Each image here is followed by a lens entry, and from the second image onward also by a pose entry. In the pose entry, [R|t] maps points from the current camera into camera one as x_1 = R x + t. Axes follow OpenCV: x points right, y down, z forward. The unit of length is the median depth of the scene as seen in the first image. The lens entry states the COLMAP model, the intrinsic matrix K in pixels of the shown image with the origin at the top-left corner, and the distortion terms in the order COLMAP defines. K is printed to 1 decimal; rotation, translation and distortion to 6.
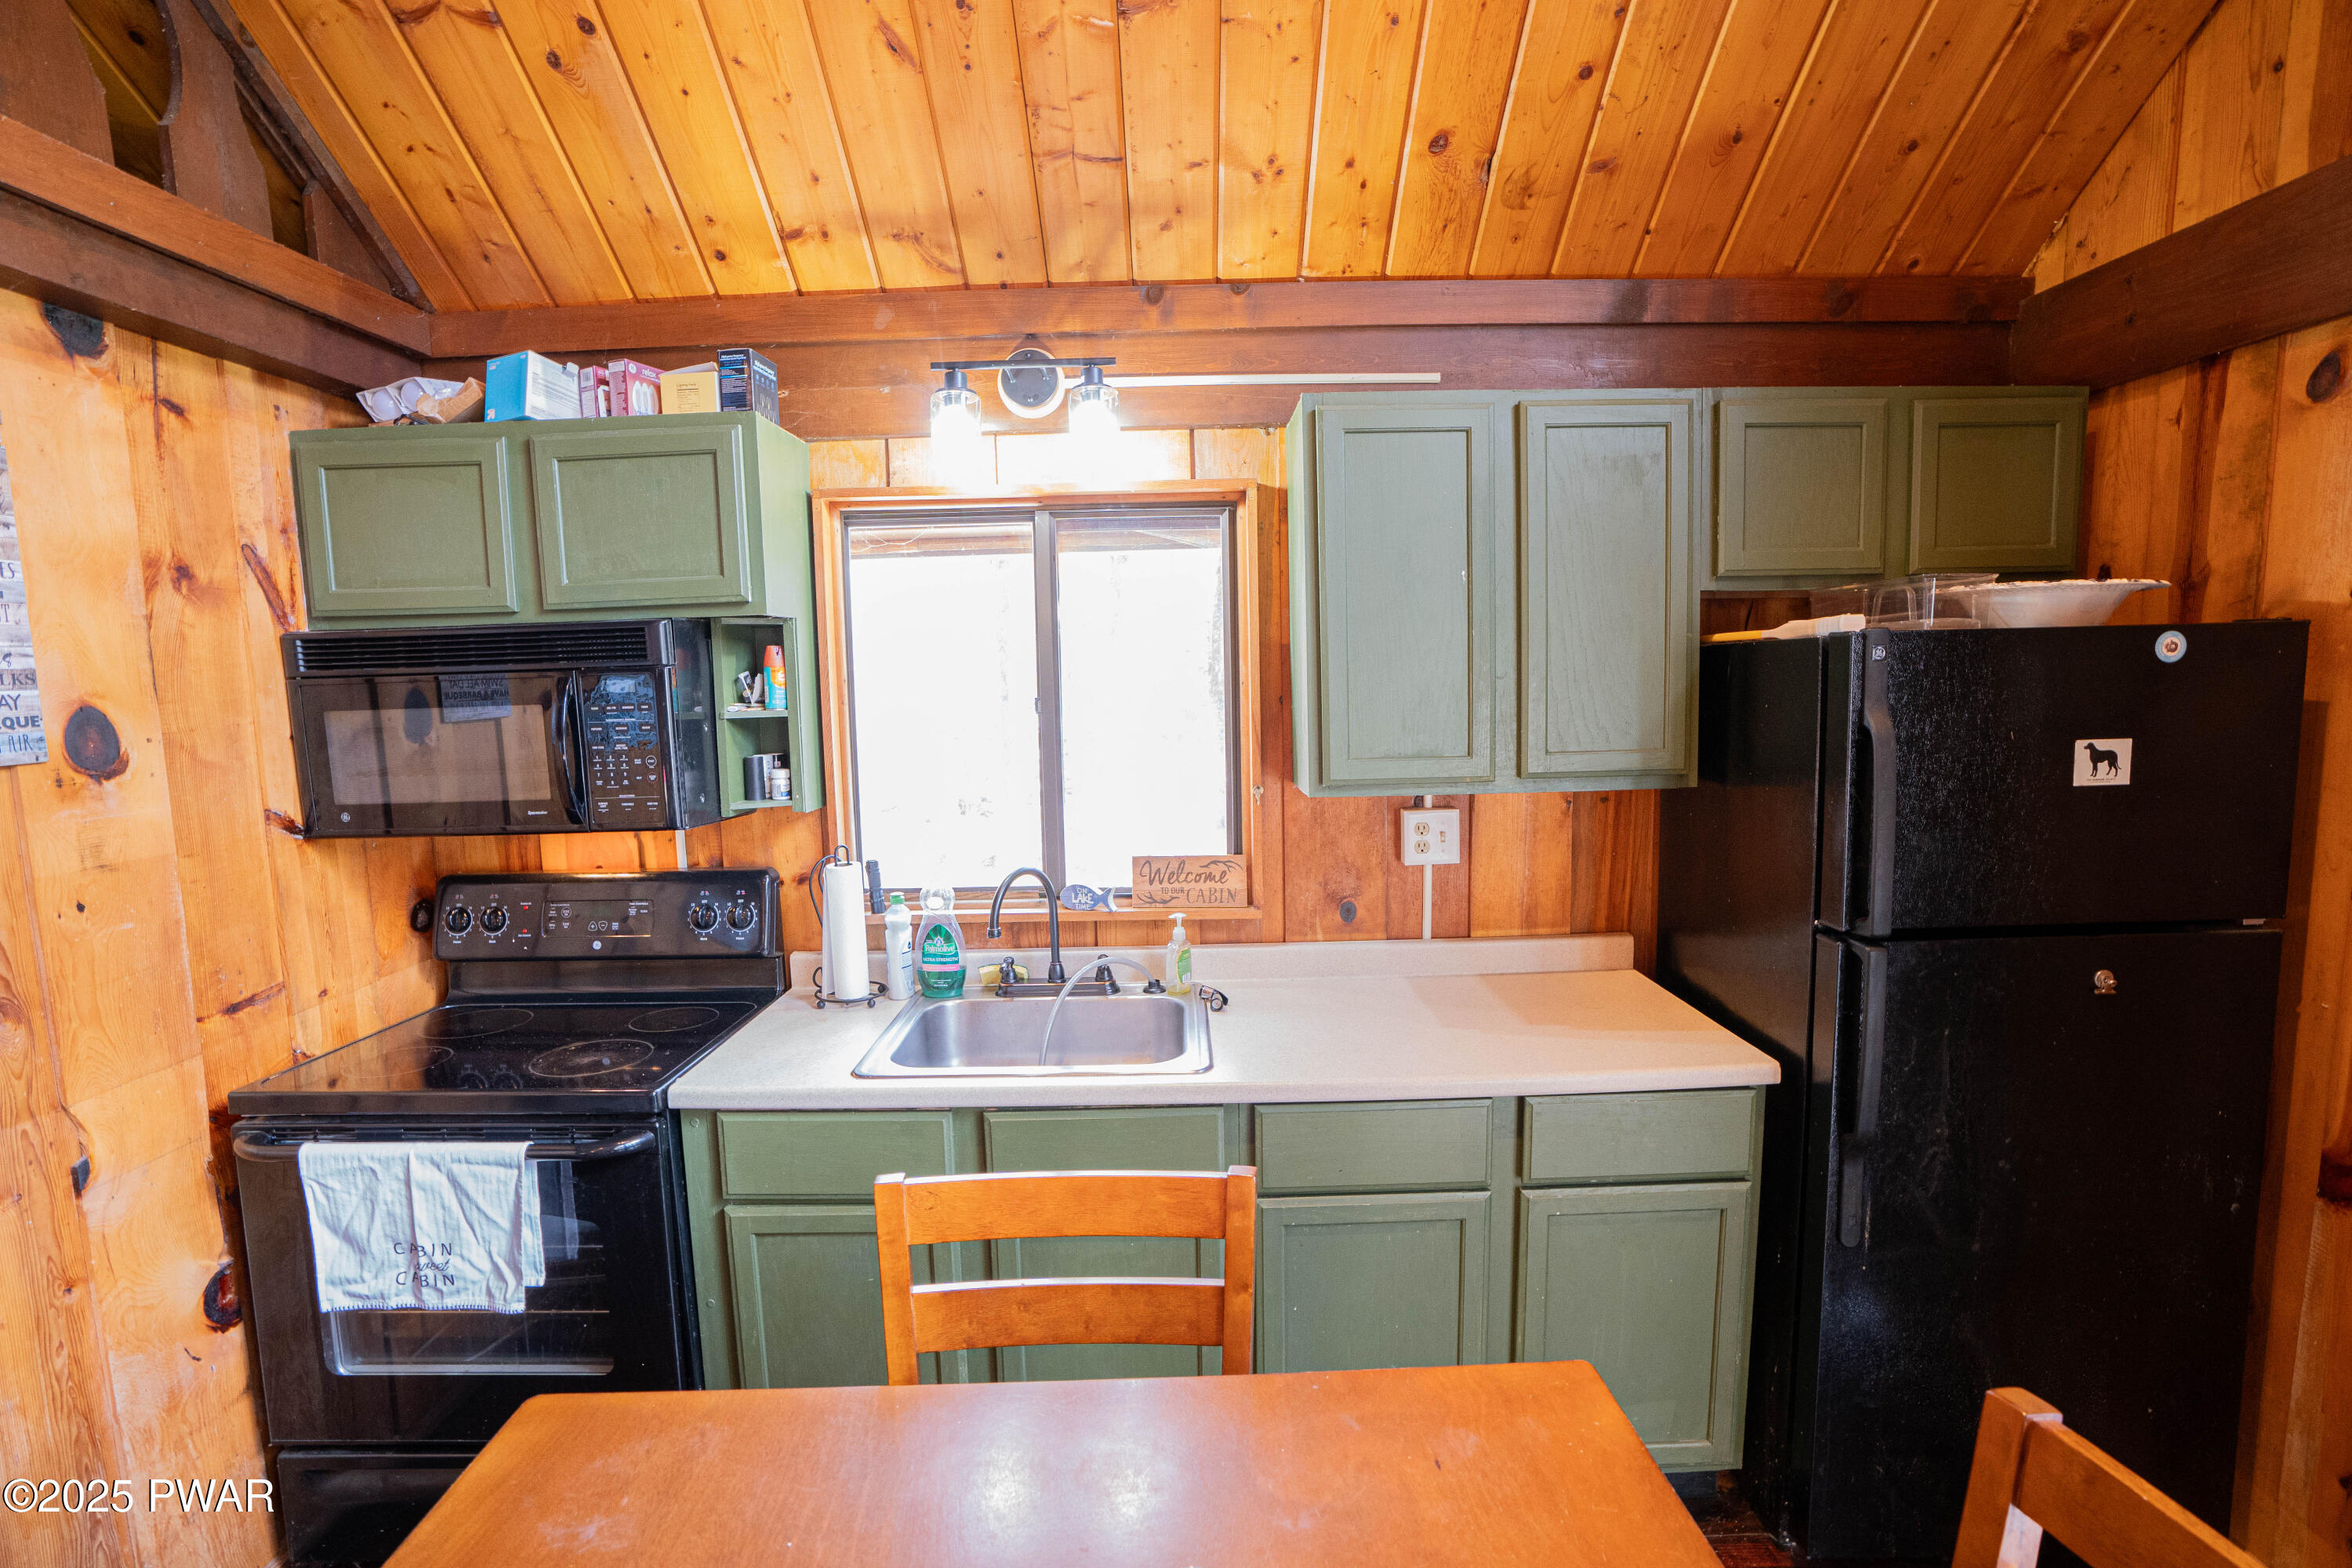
lens RADIAL K [[1089.7, 0, 1176.0], [0, 1089.7, 784.0], [0, 0, 1]] dist [-0.066113, 0.025077]
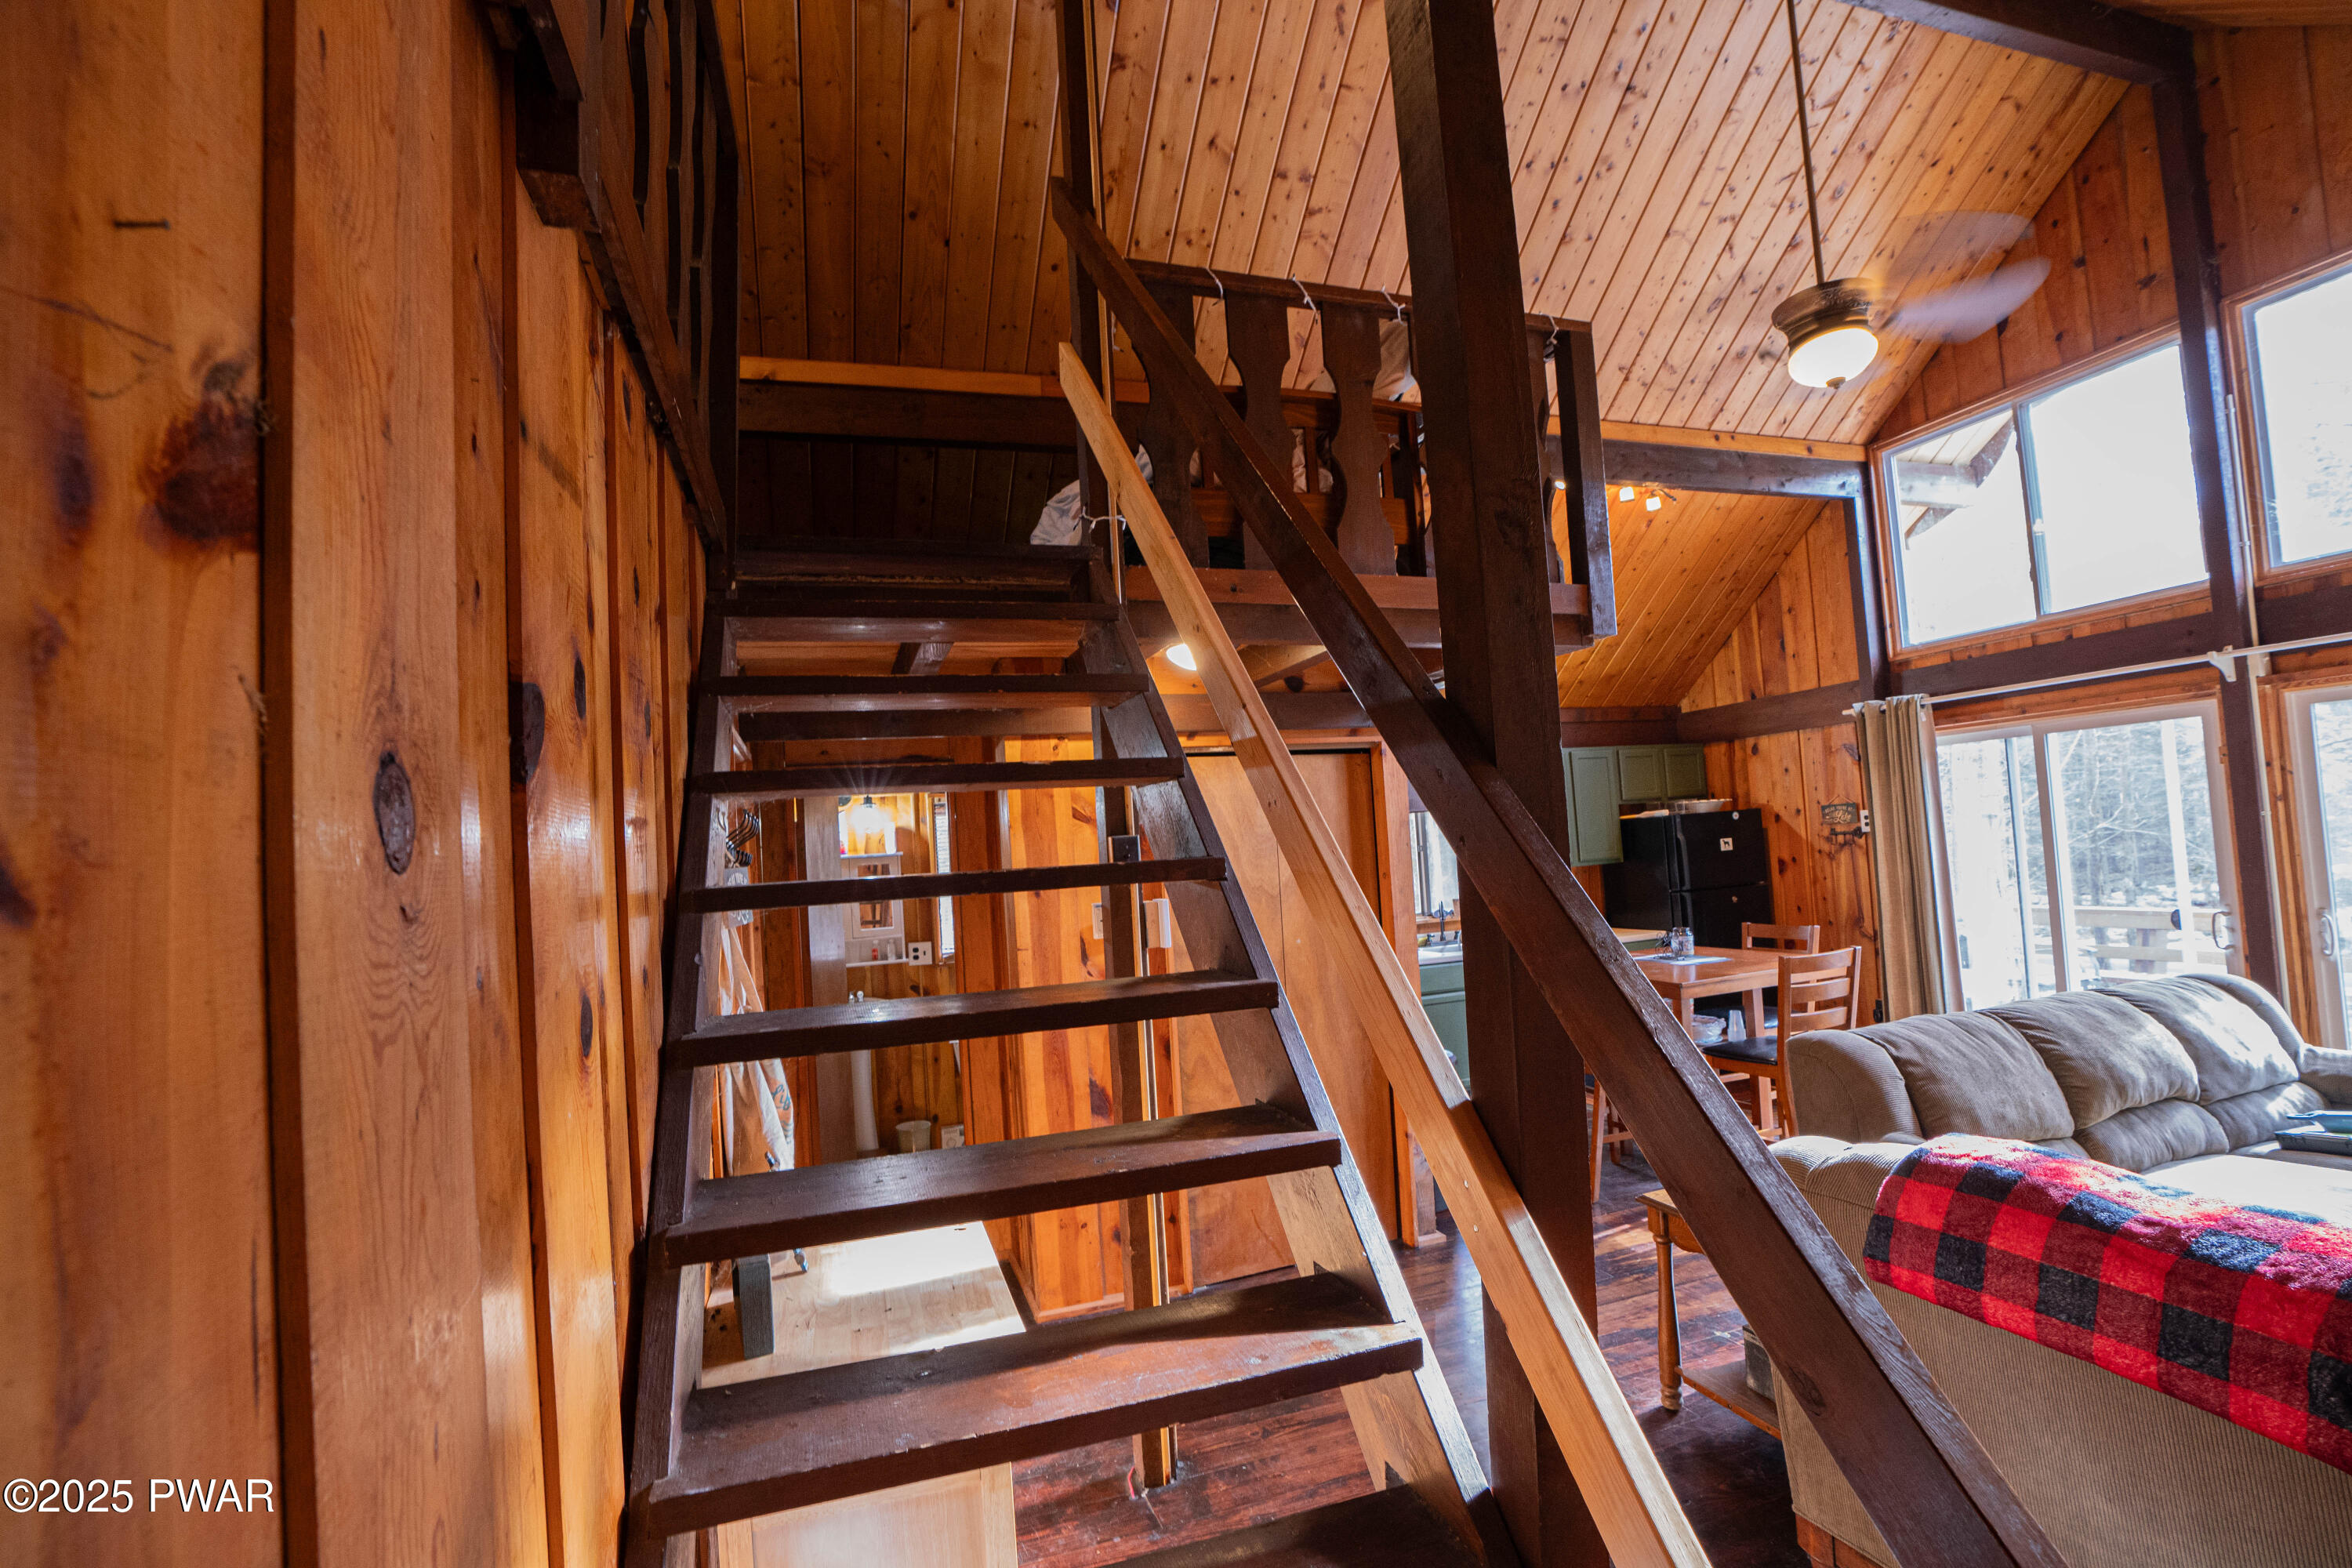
lens RADIAL K [[1089.7, 0, 1176.0], [0, 1089.7, 784.0], [0, 0, 1]] dist [-0.066113, 0.025077]
pose [[0.947774, -0.017482, 0.318462, -1.958522], [0.073093, 0.983828, -0.163523, 0.217857], [-0.310453, 0.178260, 0.933725, -1.799910]]
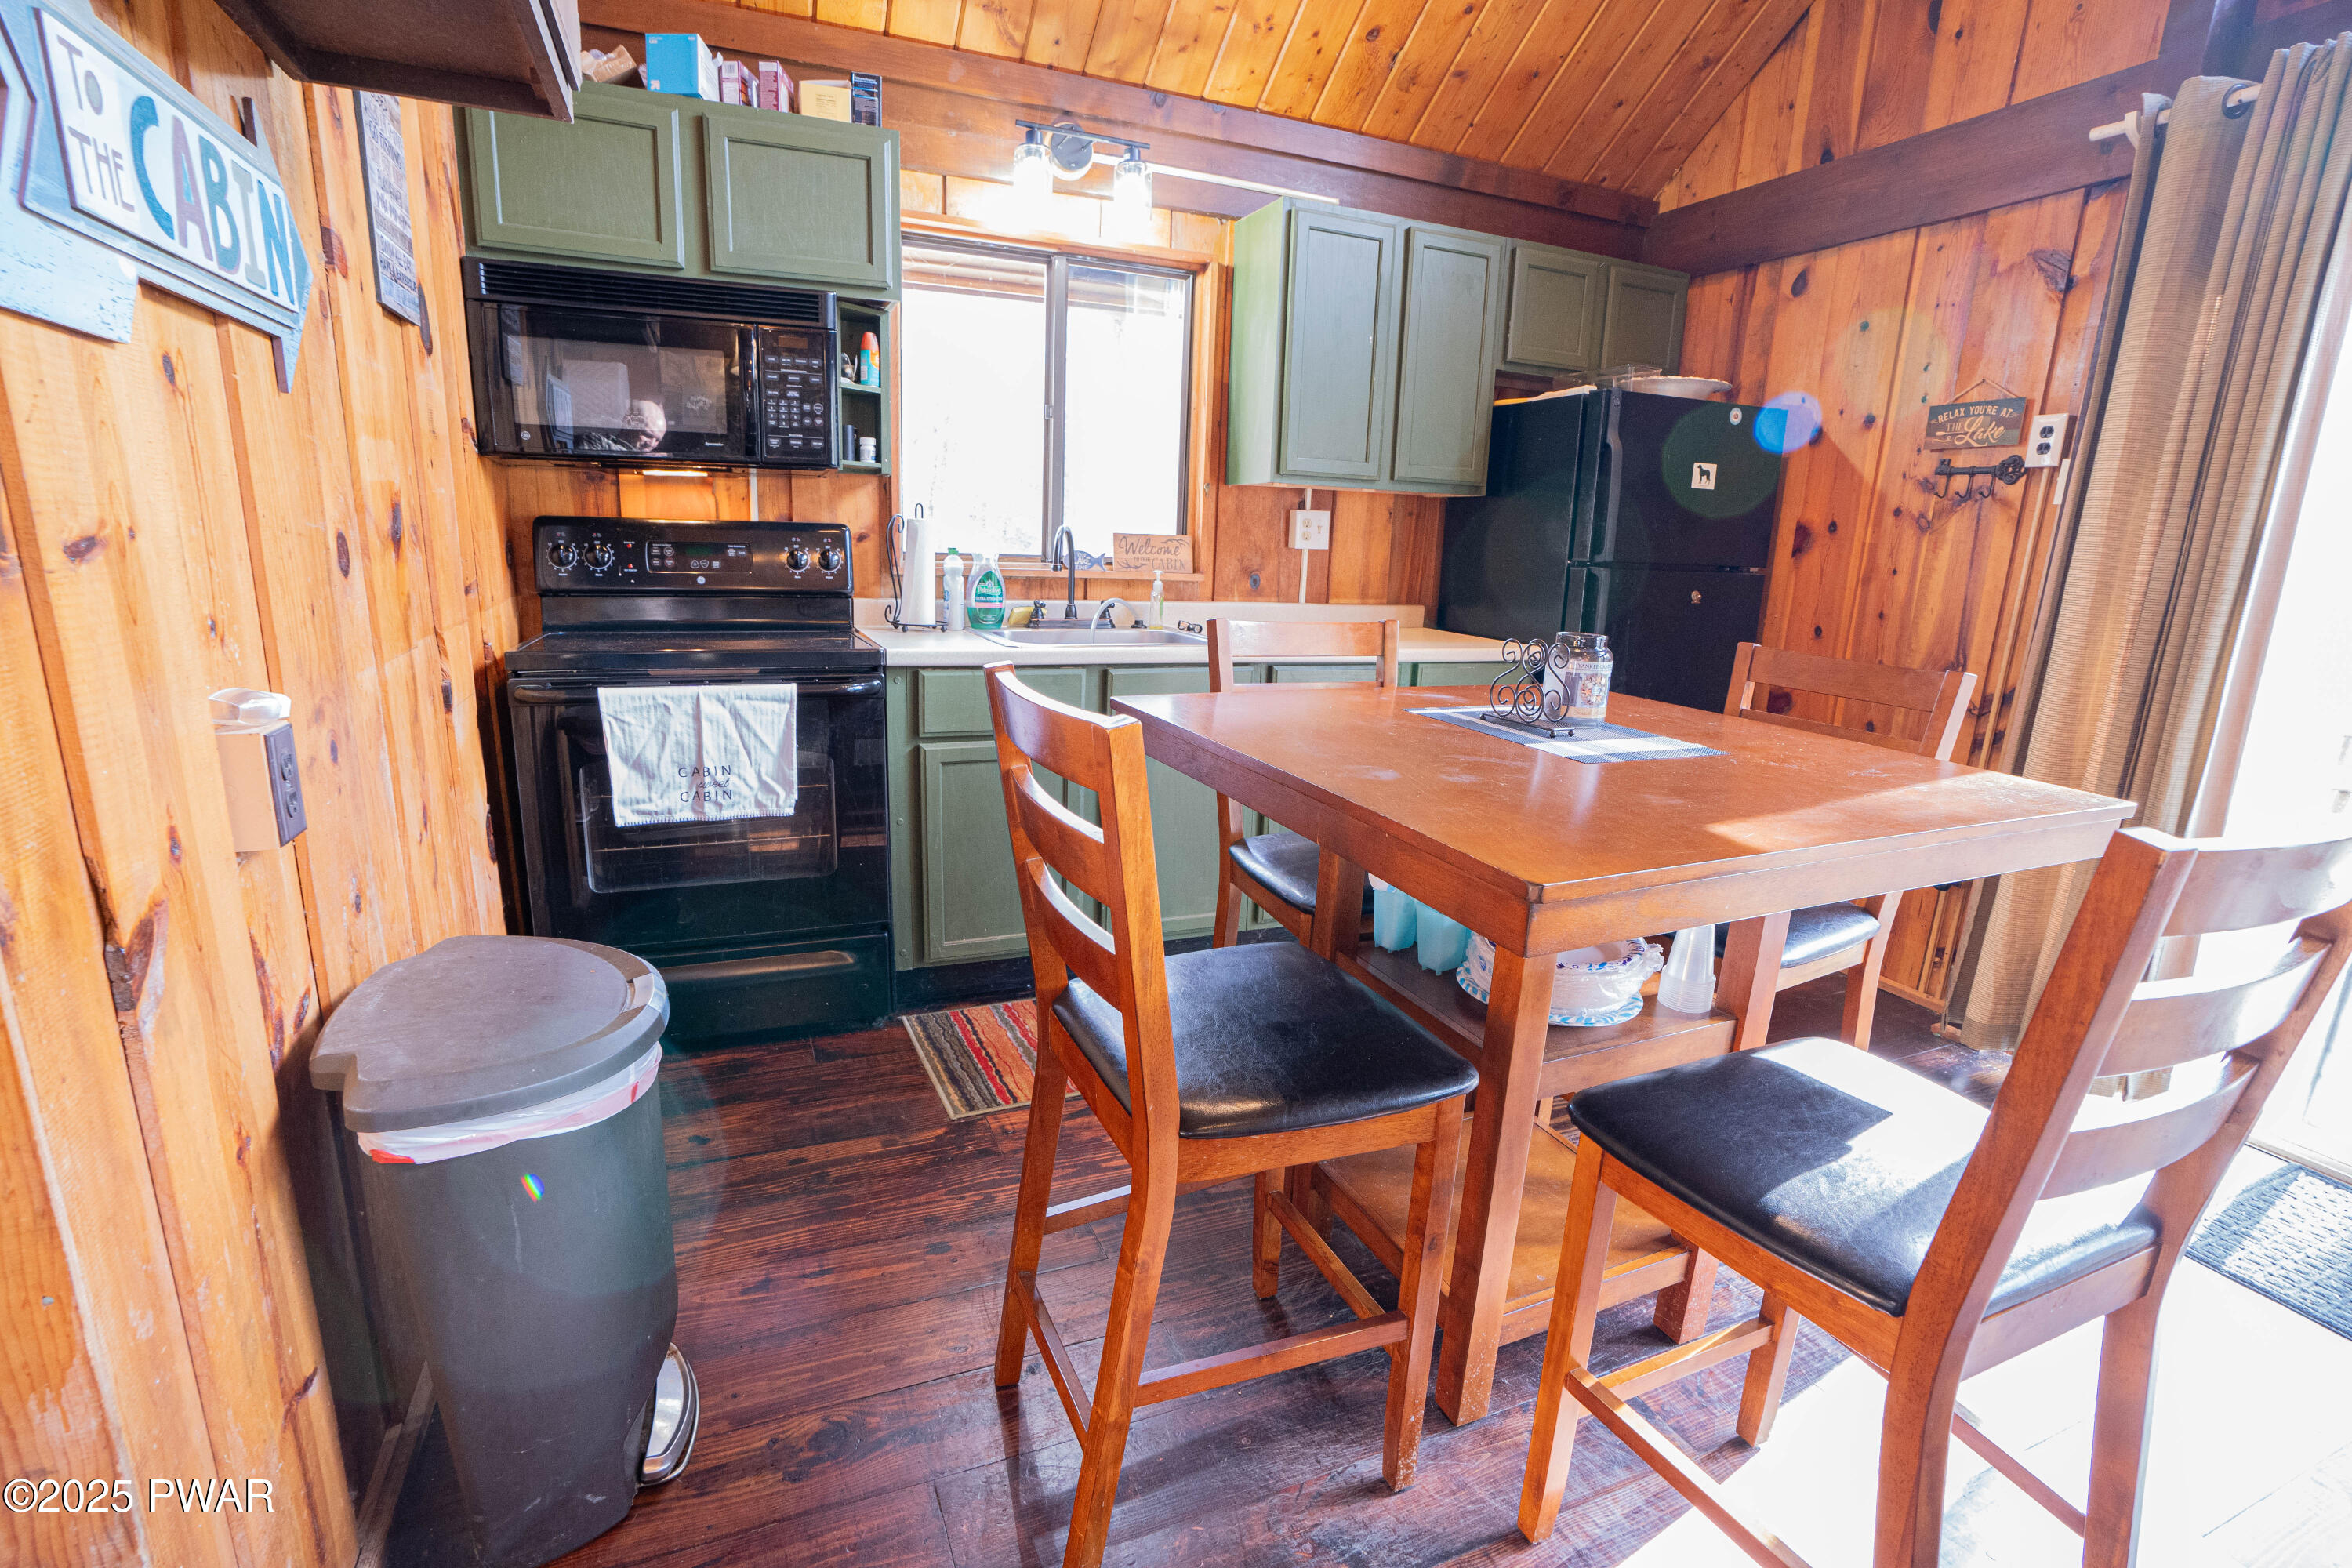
lens RADIAL K [[1089.7, 0, 1176.0], [0, 1089.7, 784.0], [0, 0, 1]] dist [-0.066113, 0.025077]
pose [[0.917456, -0.032641, 0.396495, -0.604036], [-0.018952, 0.991911, 0.125511, 0.241599], [-0.397385, -0.122665, 0.909417, -0.341541]]
